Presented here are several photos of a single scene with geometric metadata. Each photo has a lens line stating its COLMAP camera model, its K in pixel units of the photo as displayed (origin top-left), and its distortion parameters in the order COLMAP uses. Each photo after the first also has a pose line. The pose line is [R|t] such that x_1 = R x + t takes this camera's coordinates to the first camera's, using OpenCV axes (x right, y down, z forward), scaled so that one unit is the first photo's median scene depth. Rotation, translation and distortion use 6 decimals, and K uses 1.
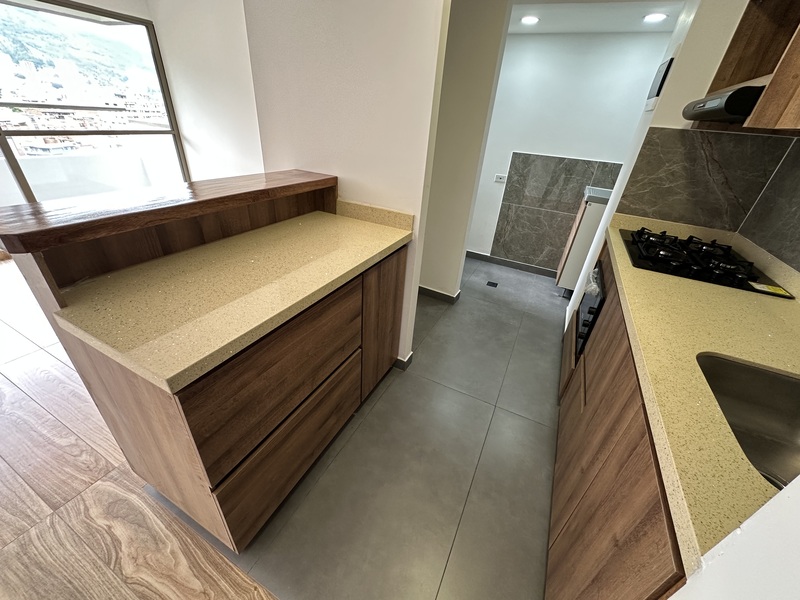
lens RADIAL K [[320.1, 0, 397.7], [0, 320.1, 298.9], [0, 0, 1]] dist [-0.004642, 0.000331]
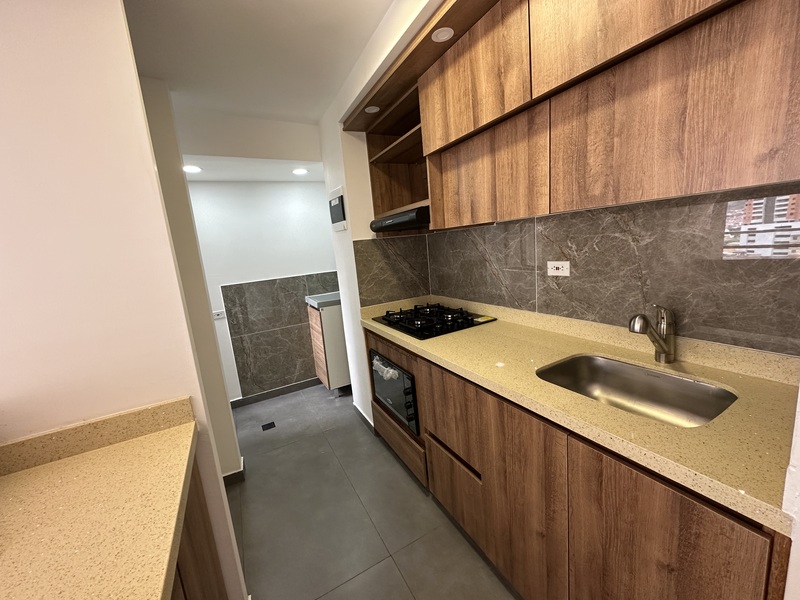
lens RADIAL K [[320.1, 0, 401.7], [0, 320.1, 297.2], [0, 0, 1]] dist [-0.004642, 0.000331]
pose [[0.556097, -0.257239, 0.790306, -0.111023], [0.522802, 0.847472, -0.092023, -0.097147], [-0.646091, 0.464348, 0.605762, 0.155297]]
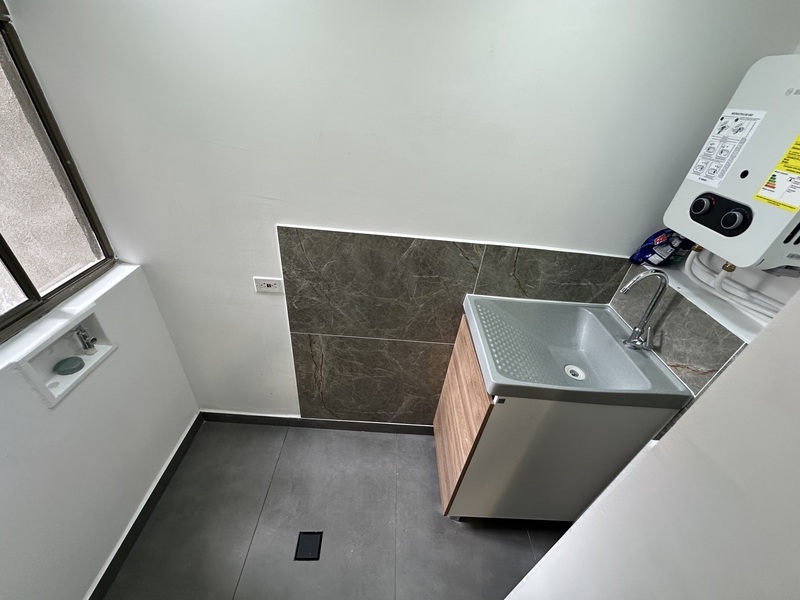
lens RADIAL K [[320.1, 0, 397.9], [0, 320.1, 298.4], [0, 0, 1]] dist [-0.004642, 0.000331]
pose [[0.890230, -0.239889, 0.387227, 0.418734], [0.197592, 0.969316, 0.146234, -0.527932], [-0.410425, -0.053669, 0.910314, 0.792991]]
